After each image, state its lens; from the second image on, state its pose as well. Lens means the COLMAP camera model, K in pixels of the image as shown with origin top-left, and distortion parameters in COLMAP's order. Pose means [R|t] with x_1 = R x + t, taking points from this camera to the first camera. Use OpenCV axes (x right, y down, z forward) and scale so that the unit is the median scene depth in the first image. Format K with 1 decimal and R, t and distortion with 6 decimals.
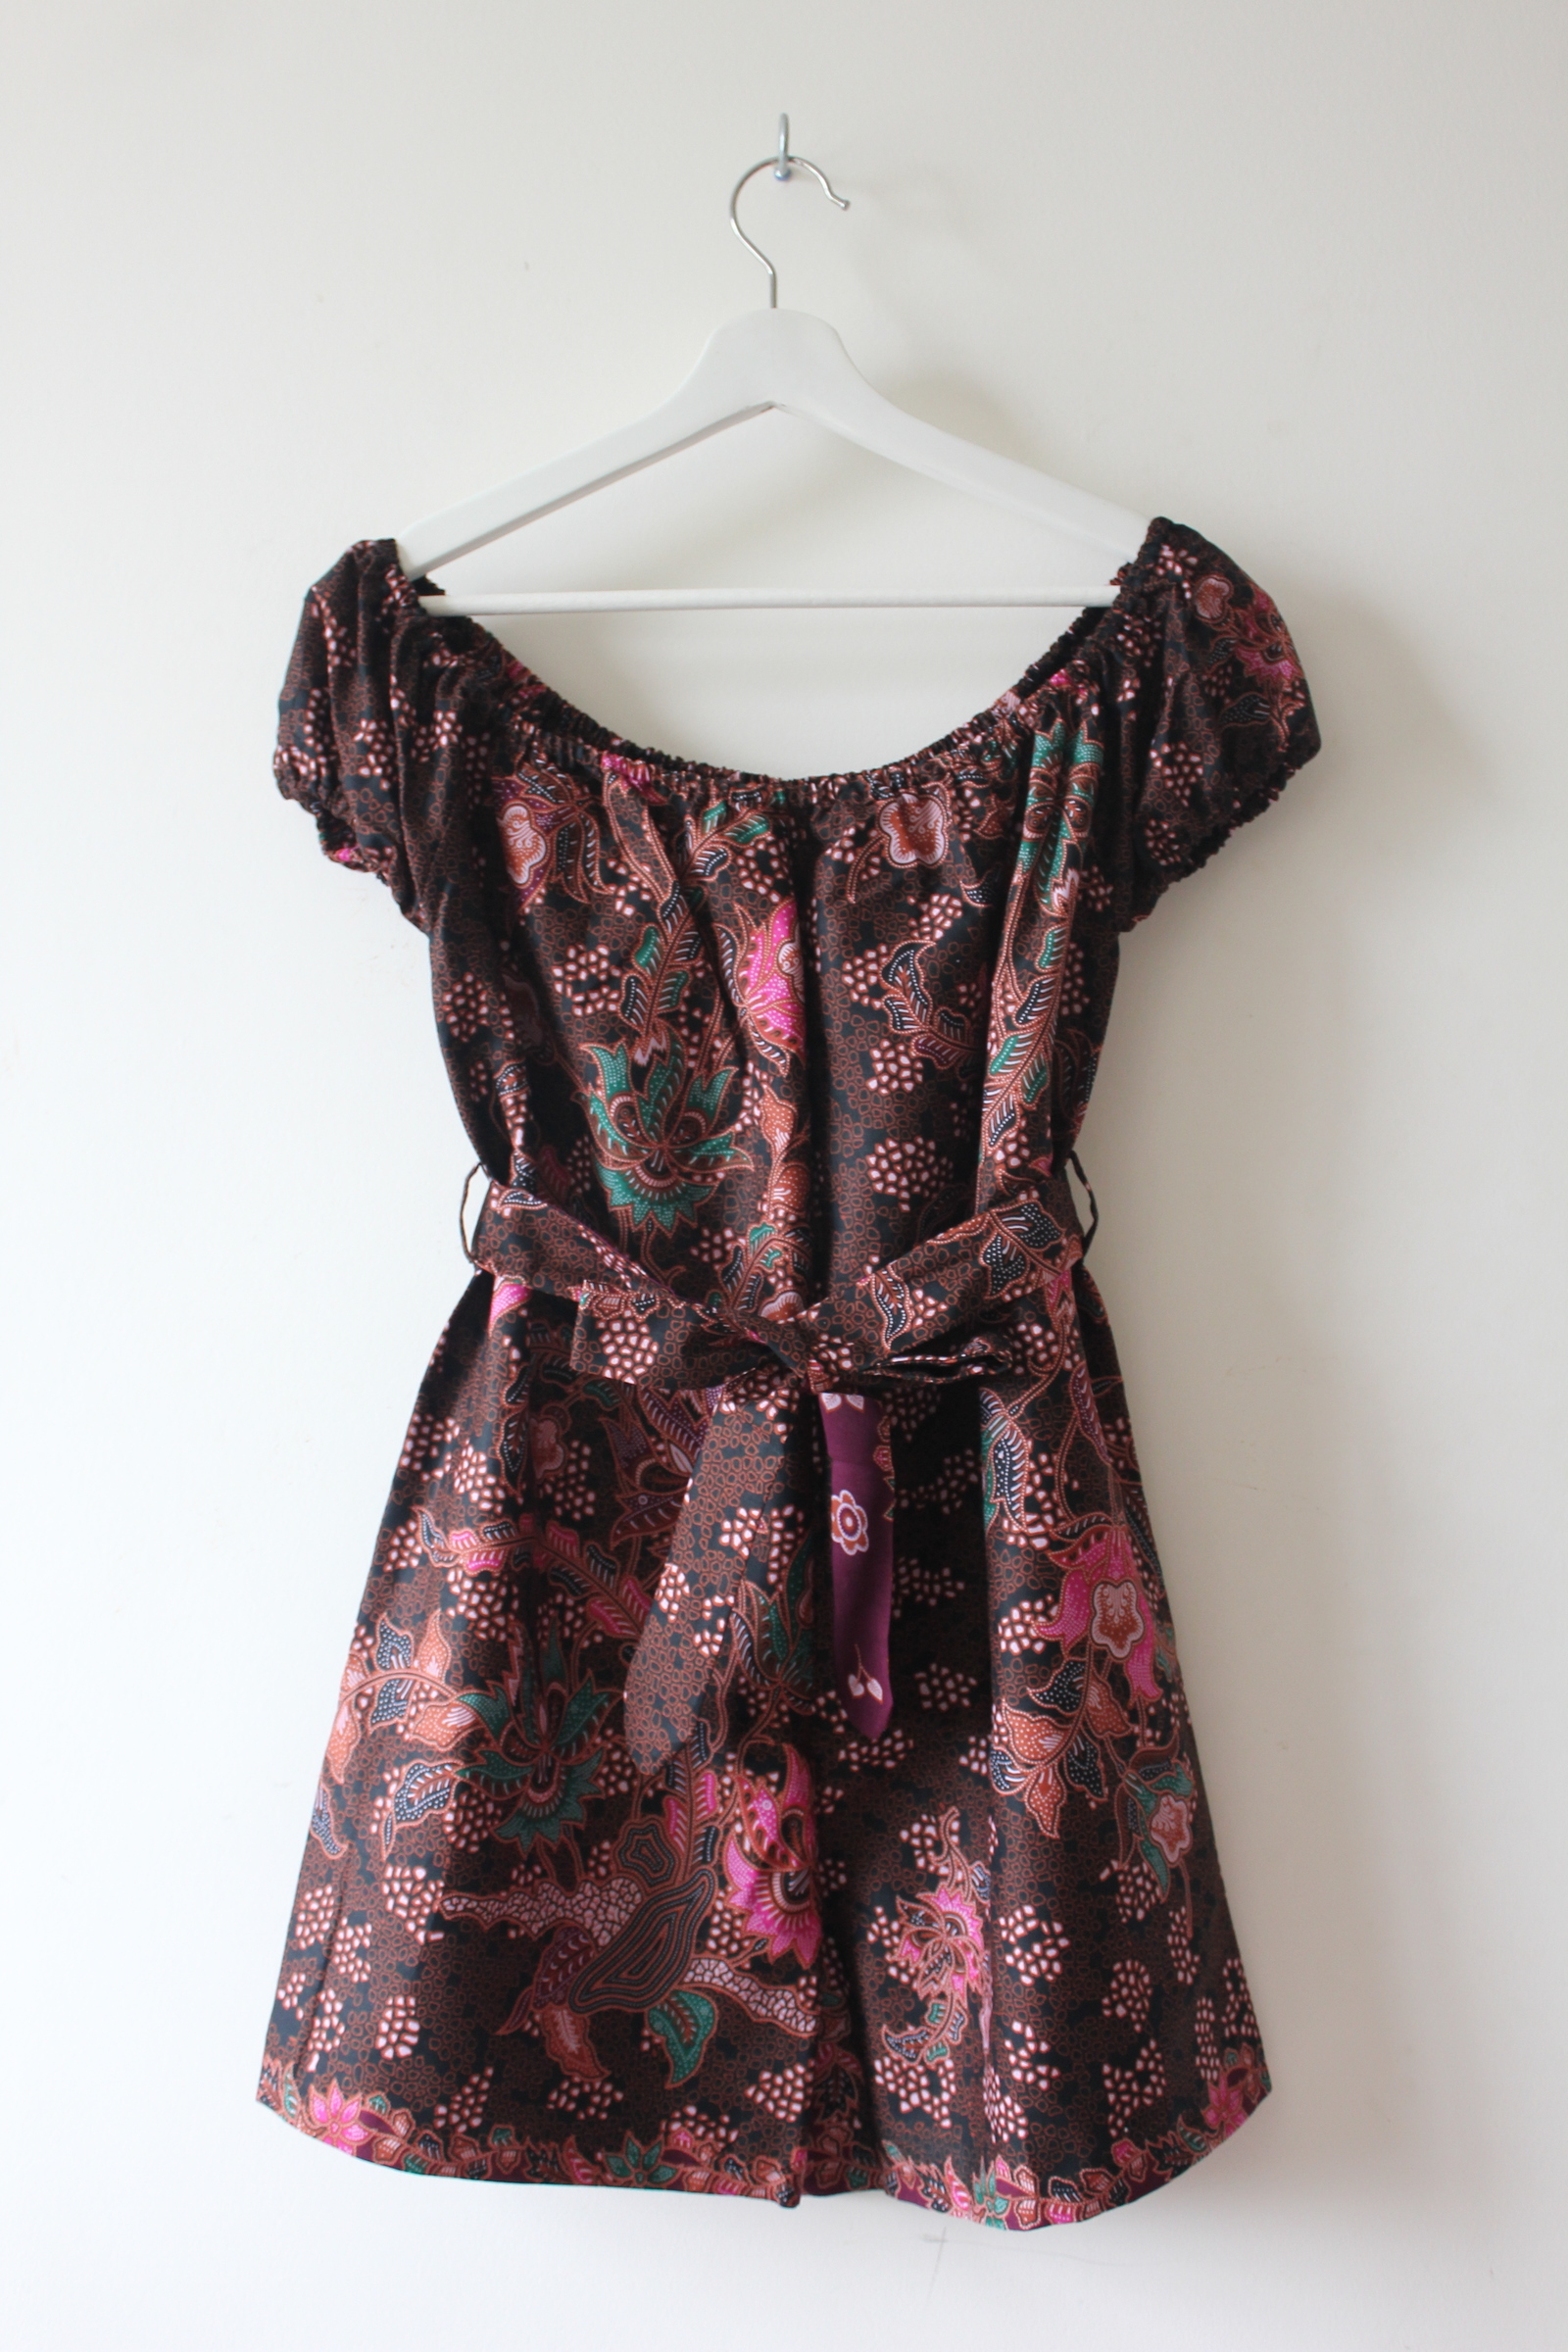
lens RADIAL K [[3091.4, 0, 784.0], [0, 3091.4, 1176.0], [0, 0, 1]] dist [-0.167254, -0.023379]
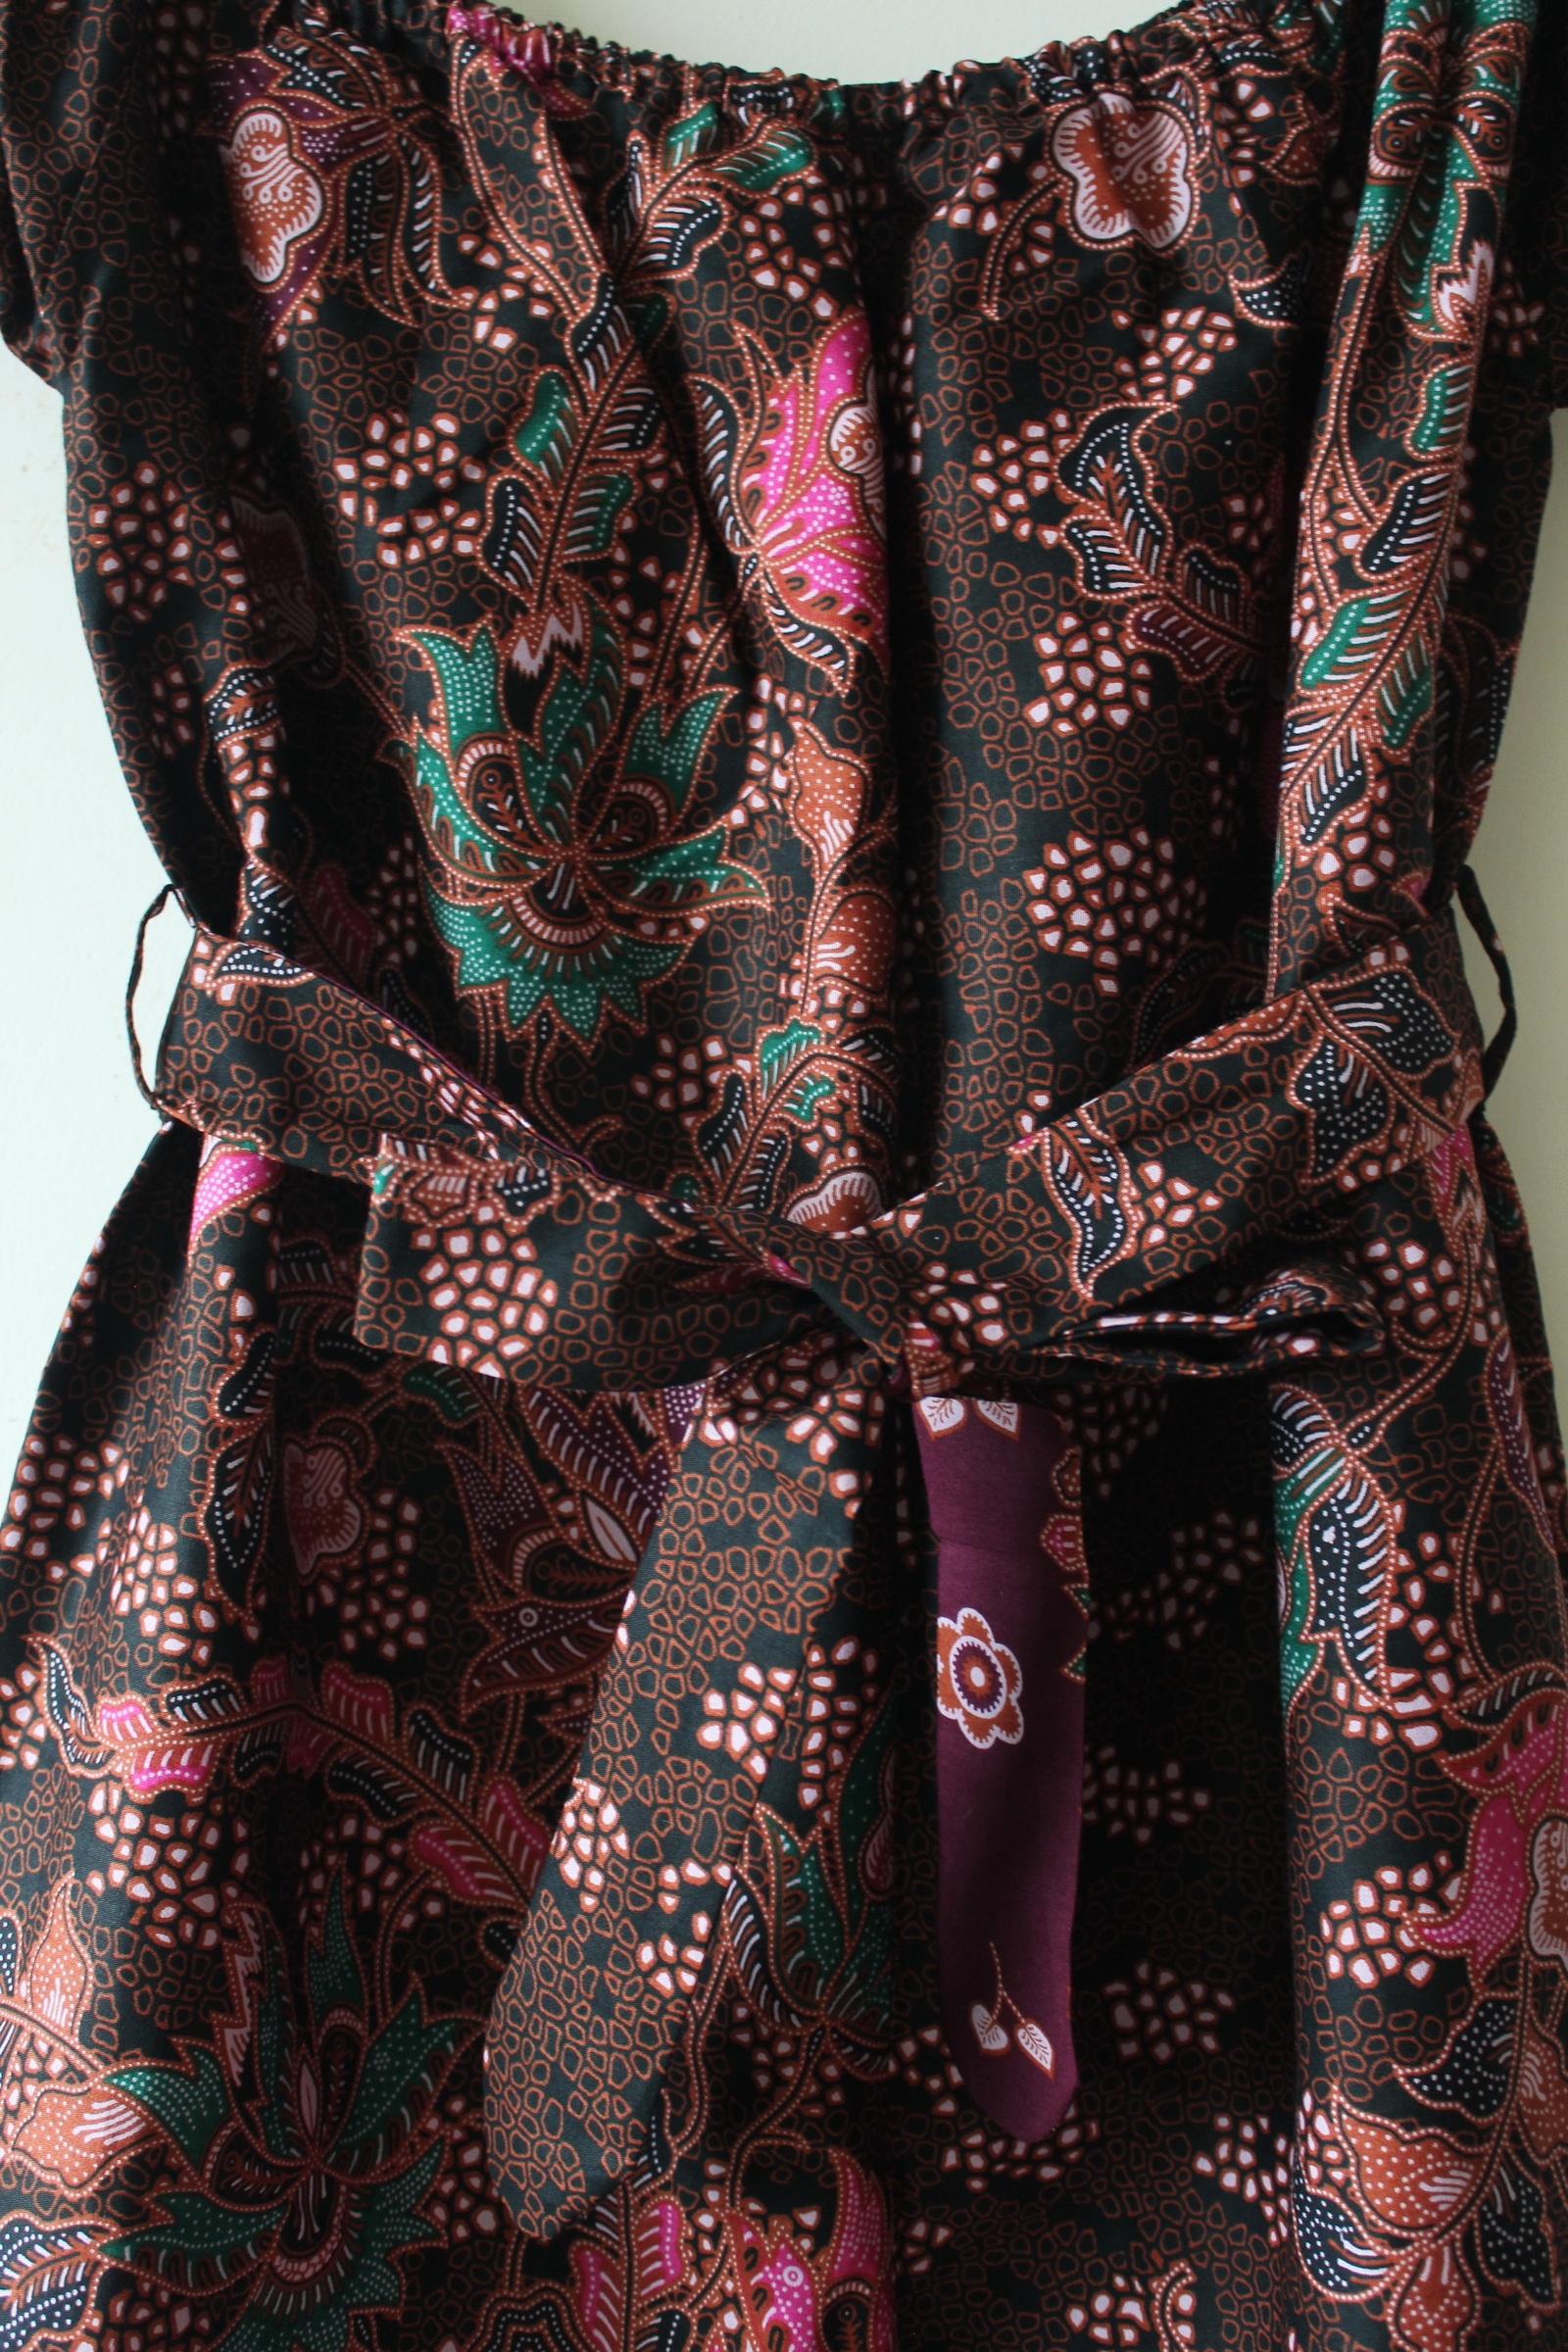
lens RADIAL K [[2548.1, 0, 802.8], [0, 2548.1, 1179.0], [0, 0, 1]] dist [-0.128519, 0.180984]
pose [[0.999131, 0.004876, 0.041402, -0.020774], [-0.005110, 0.999972, 0.005545, 0.036613], [-0.041374, -0.005752, 0.999127, 0.627462]]
